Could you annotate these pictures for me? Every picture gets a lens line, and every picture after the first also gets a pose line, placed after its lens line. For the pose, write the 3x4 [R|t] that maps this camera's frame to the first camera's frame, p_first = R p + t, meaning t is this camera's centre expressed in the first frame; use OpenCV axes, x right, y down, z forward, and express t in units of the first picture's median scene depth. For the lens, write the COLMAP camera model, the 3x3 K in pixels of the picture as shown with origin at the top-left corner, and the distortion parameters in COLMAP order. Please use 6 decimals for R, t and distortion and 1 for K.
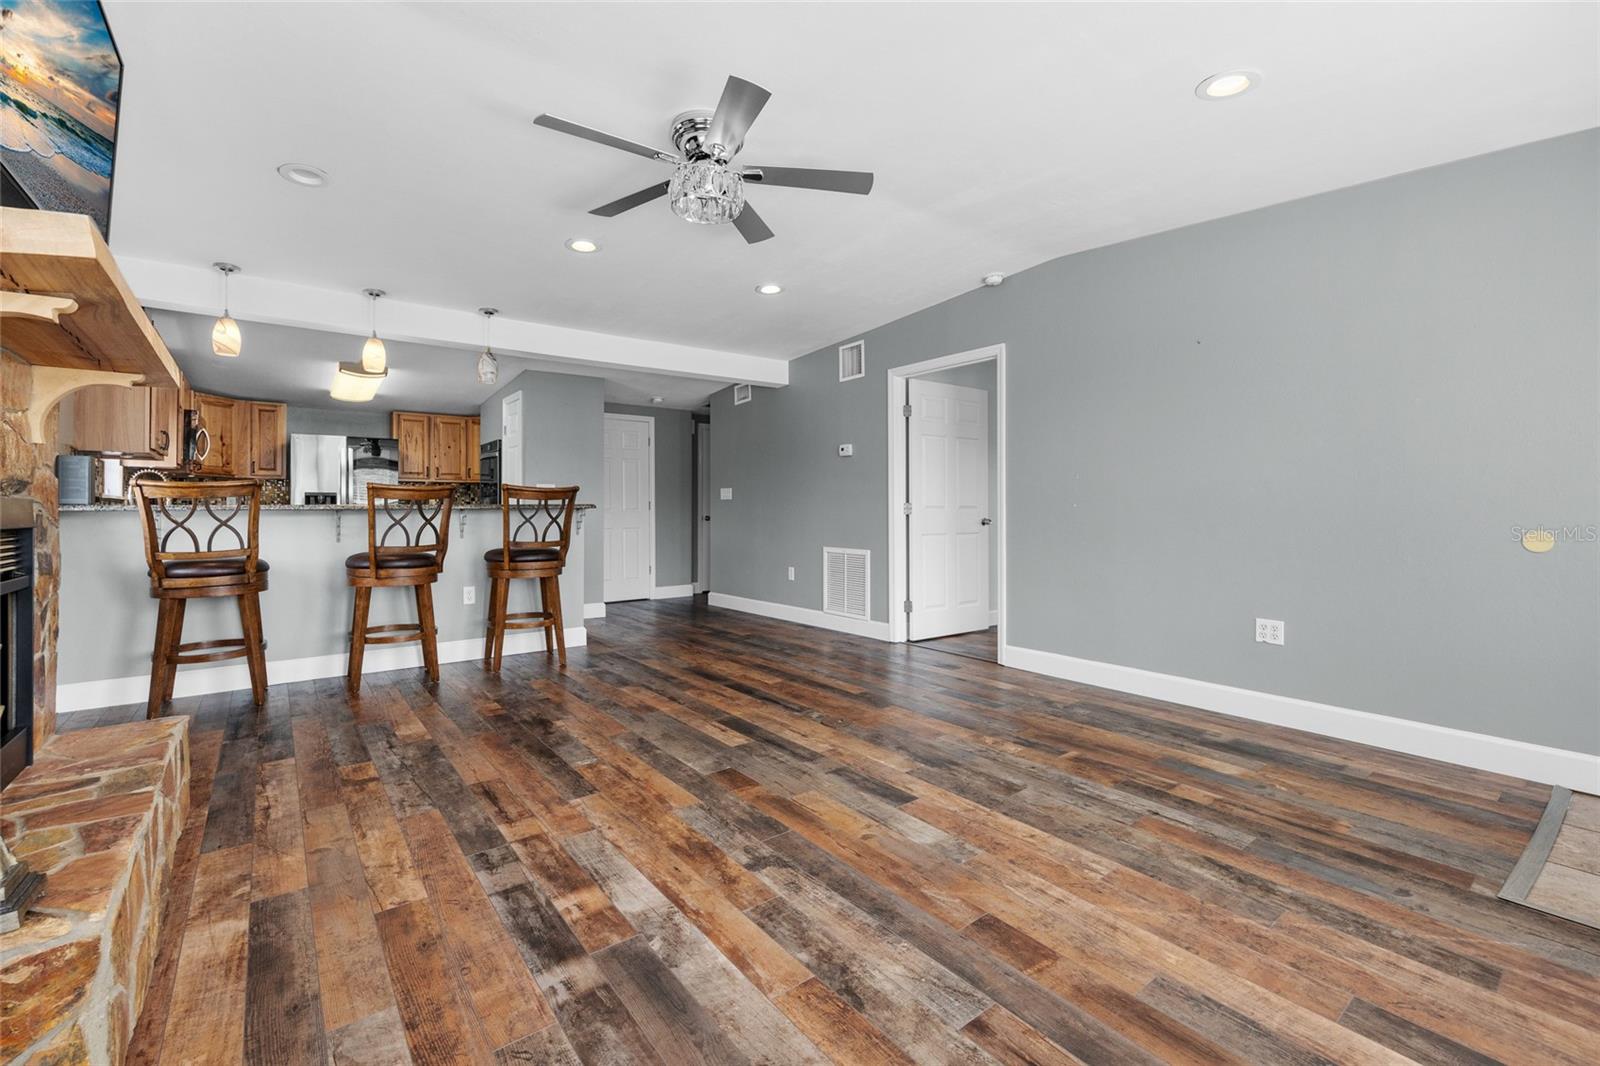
lens RADIAL K [[671.5, 0, 787.5], [0, 671.5, 504.5], [0, 0, 1]] dist [-0.006656, 0.000929]
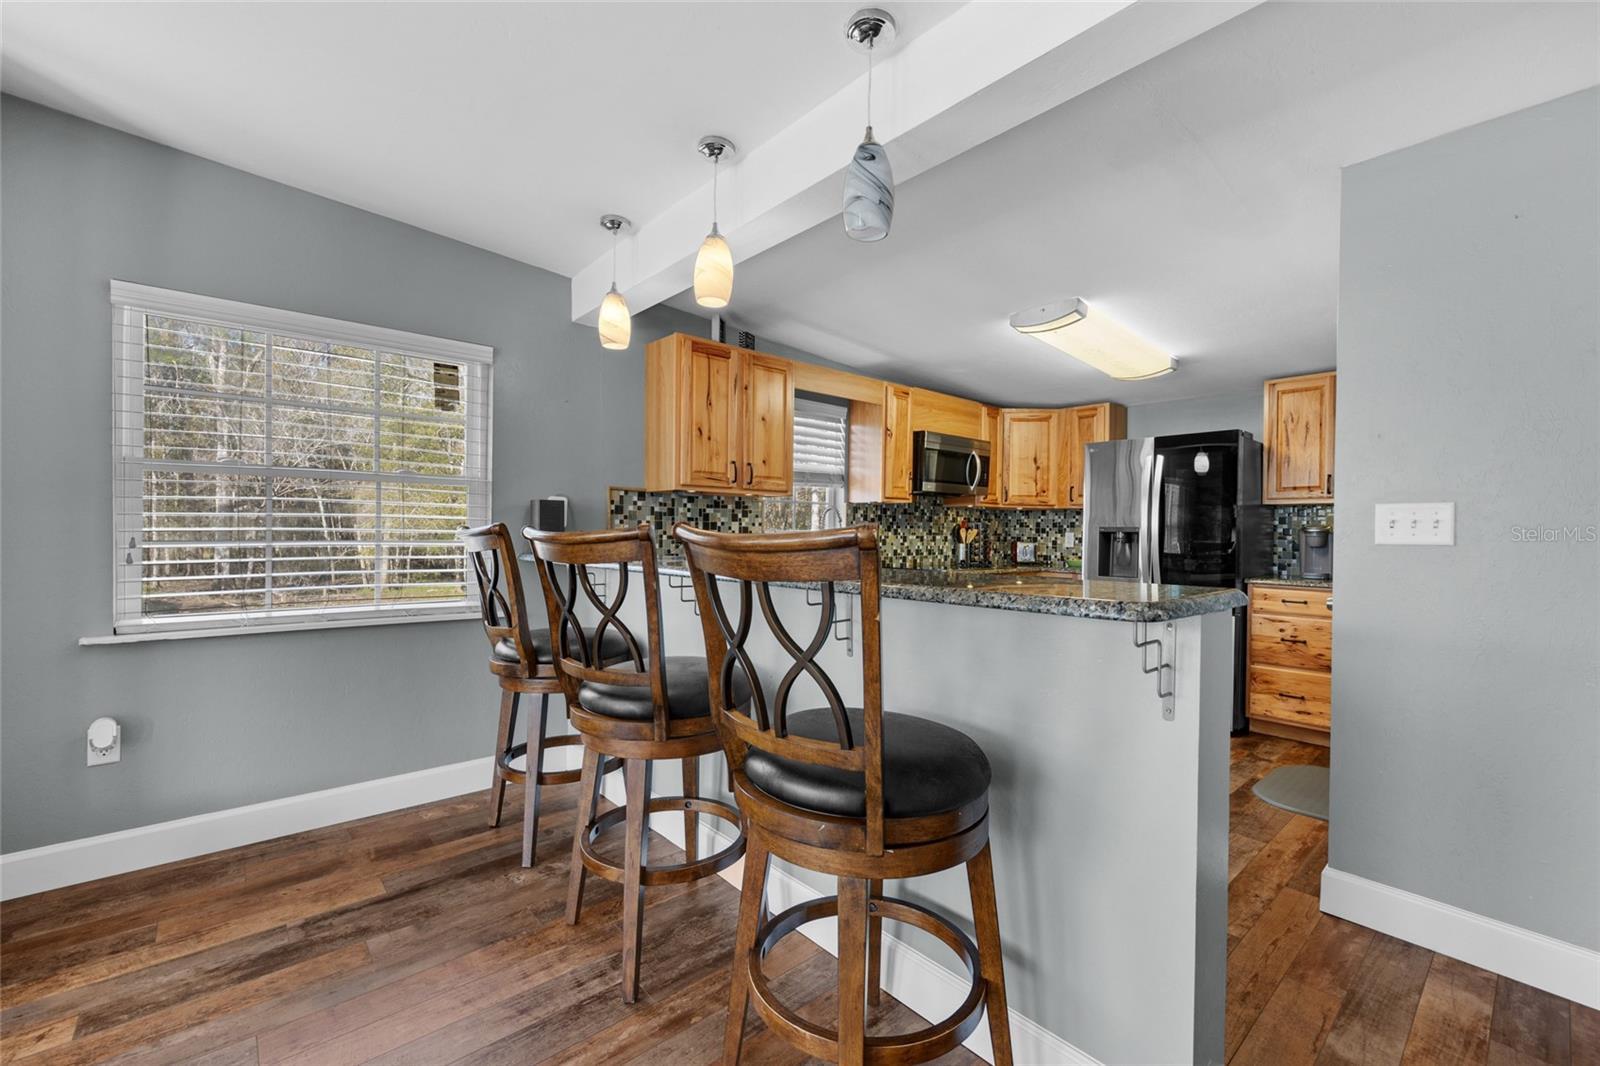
lens RADIAL K [[671.5, 0, 802.8], [0, 671.5, 533.6], [0, 0, 1]] dist [-0.006656, 0.000929]
pose [[0.073740, 0.009403, -0.997233, -0.152659], [-0.000560, 0.999956, 0.009387, -0.043734], [0.997277, -0.000134, 0.073742, 1.564868]]
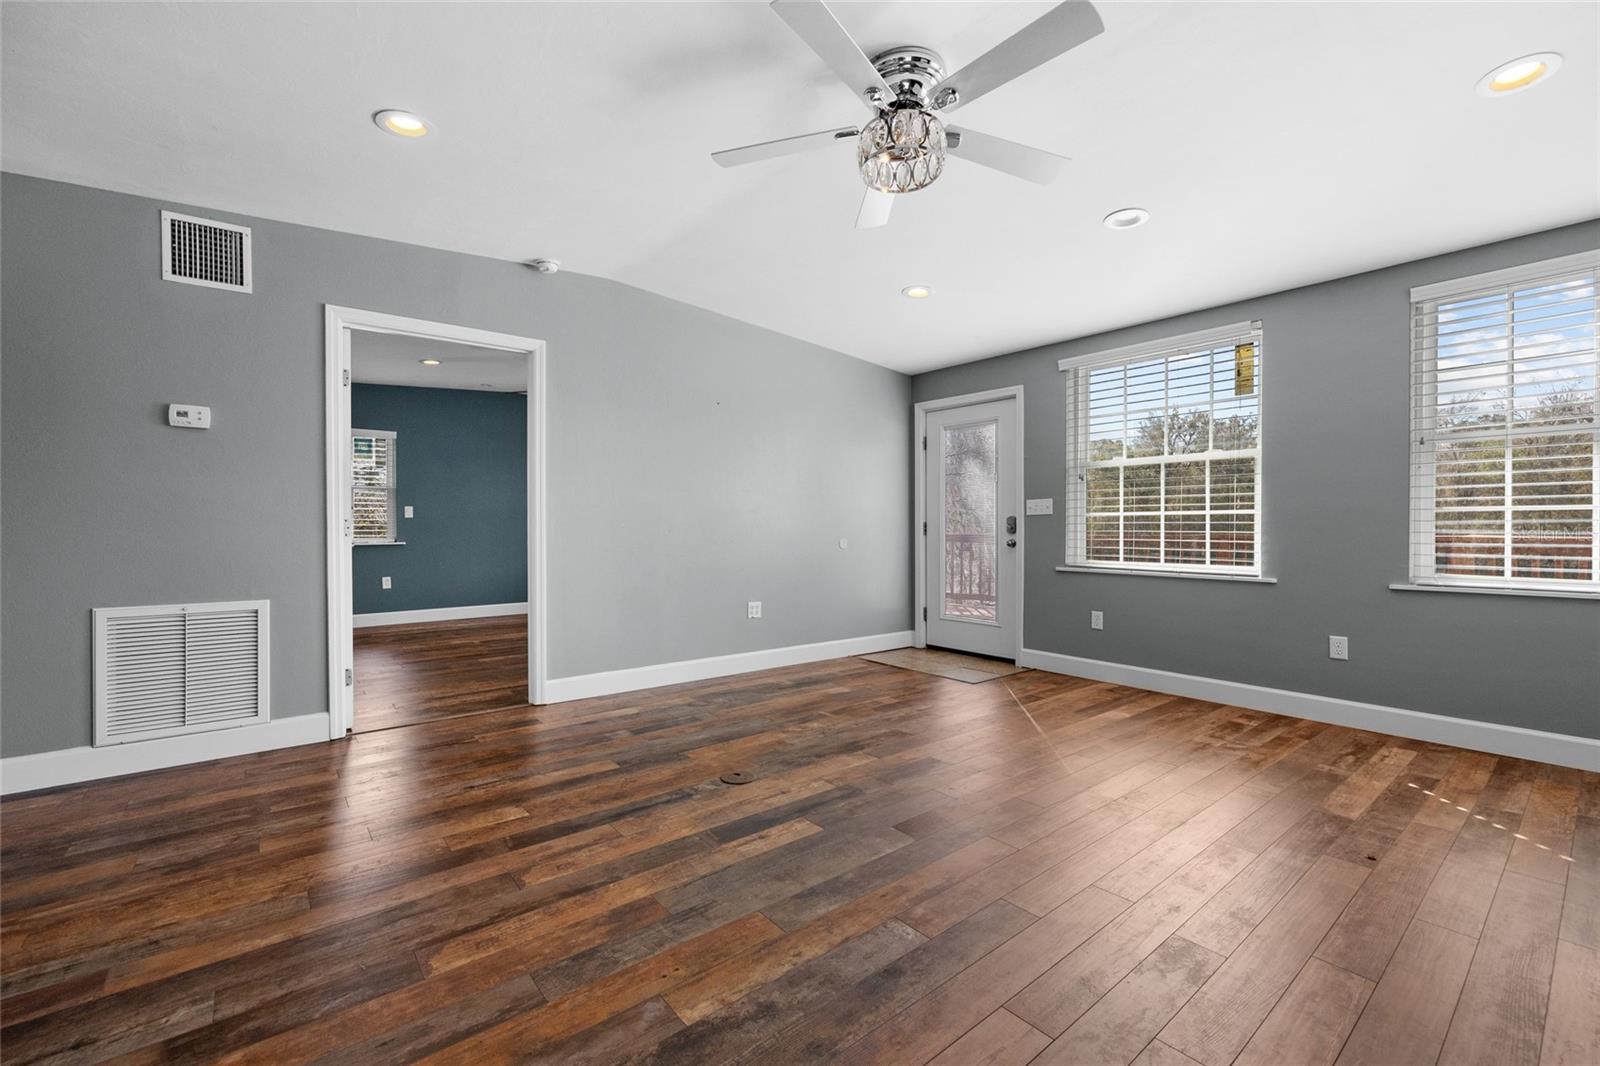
lens RADIAL K [[671.5, 0, 797.7], [0, 671.5, 530.0], [0, 0, 1]] dist [-0.006656, 0.000929]
pose [[-0.022428, -0.005325, 0.999734, -0.915268], [-0.006948, 0.999962, 0.005170, 0.003761], [-0.999724, -0.006830, -0.022464, 1.103550]]
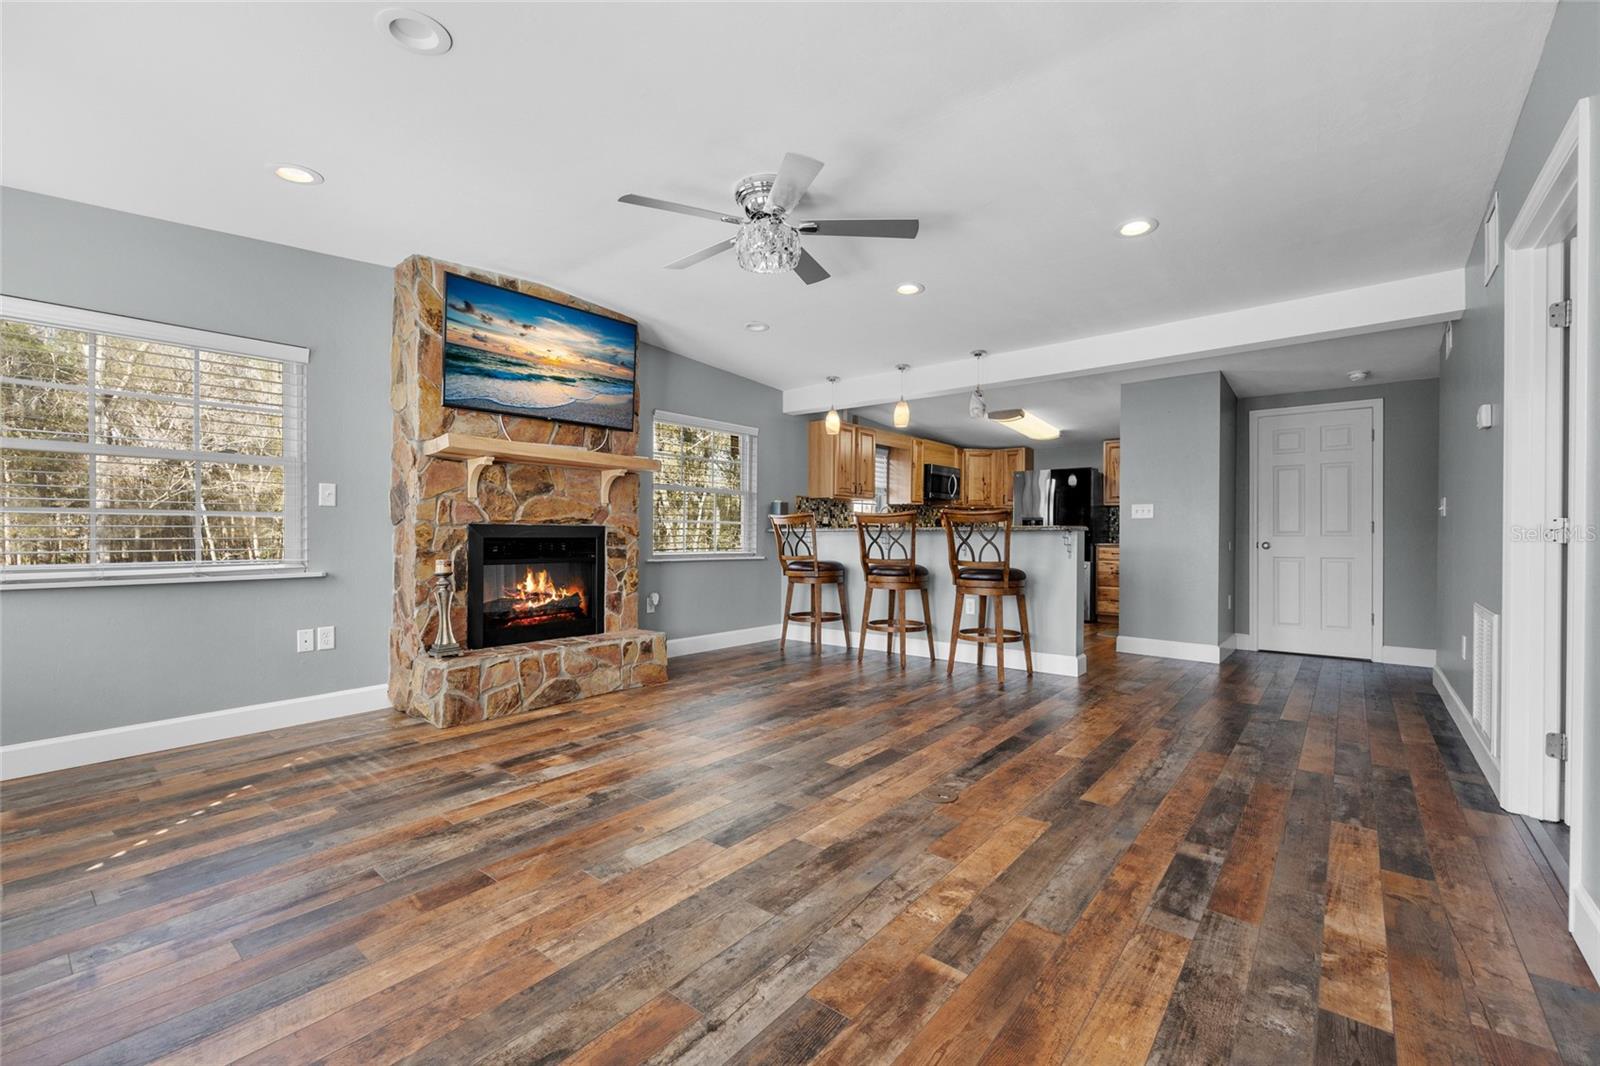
lens RADIAL K [[671.5, 0, 810.9], [0, 671.5, 534.0], [0, 0, 1]] dist [-0.006656, 0.000929]
pose [[0.240412, 0.004614, -0.970660, 0.949165], [0.004394, 0.999973, 0.005842, 0.007074], [0.970661, -0.005670, 0.240385, 0.771199]]
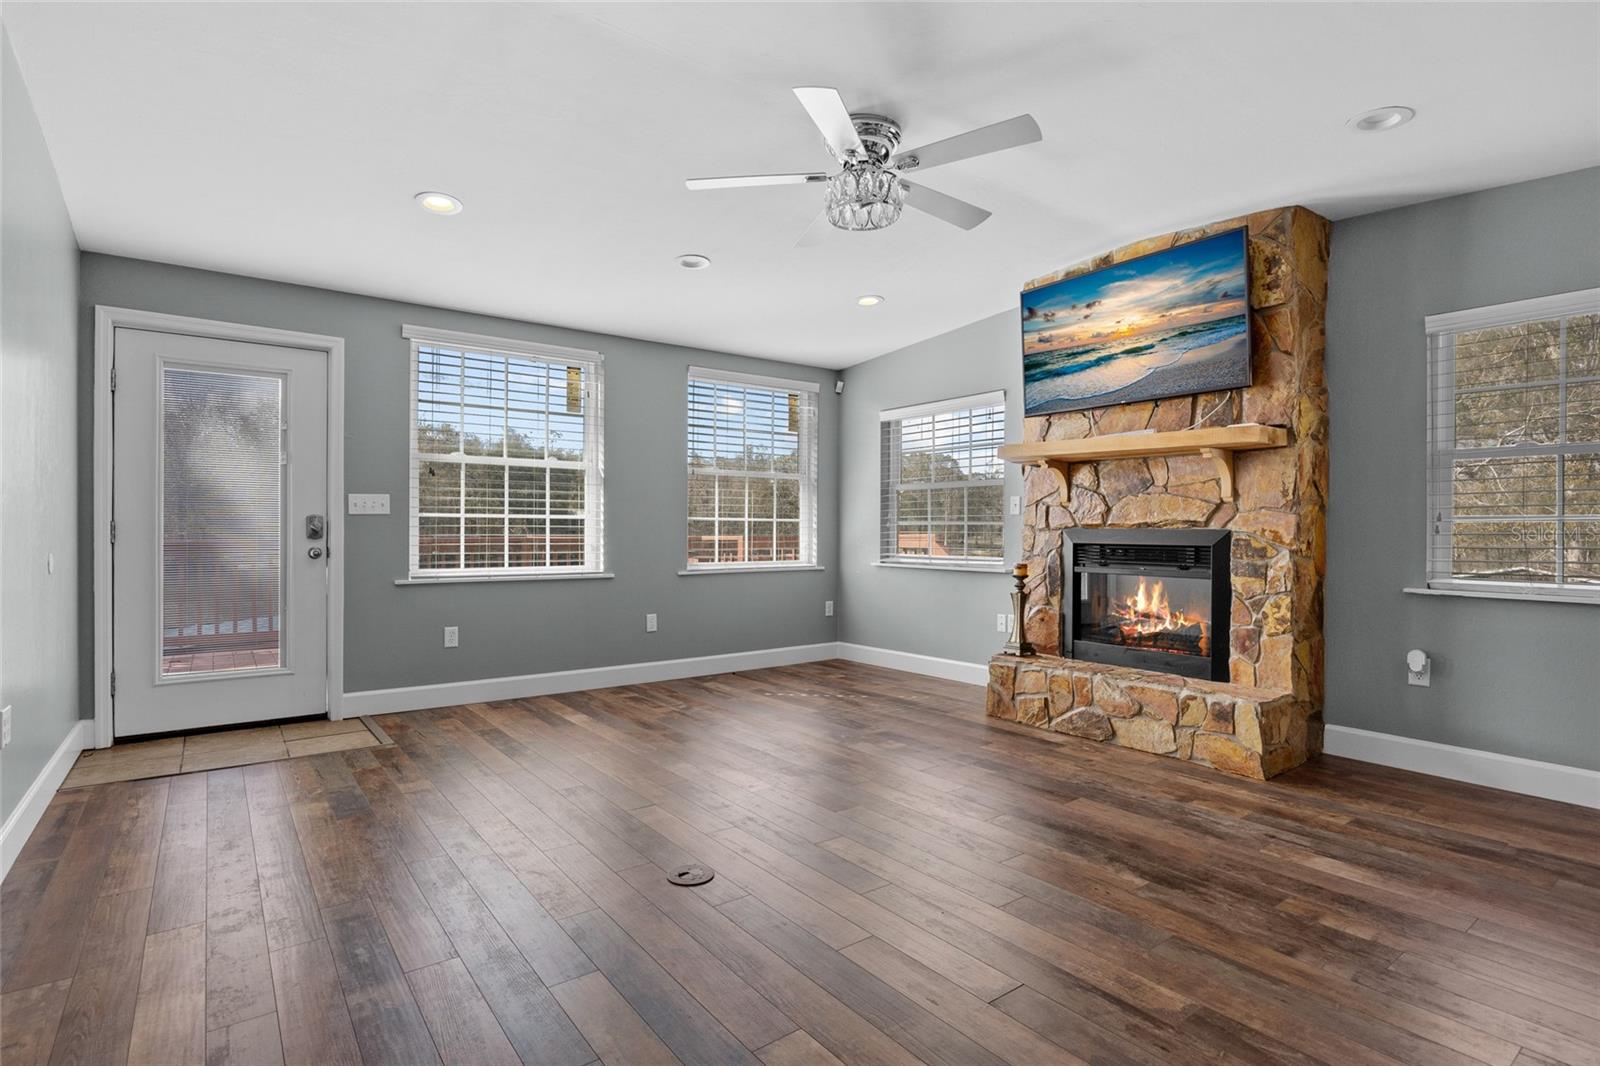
lens RADIAL K [[797.2, 0, 792.9], [0, 797.2, 529.9], [0, 0, 1]] dist [-0.019275, 0.001625]
pose [[-0.999971, -0.004303, 0.006283, -0.028504], [-0.004345, 0.999968, -0.006691, 0.006972], [-0.006254, -0.006718, -0.999958, 2.034941]]
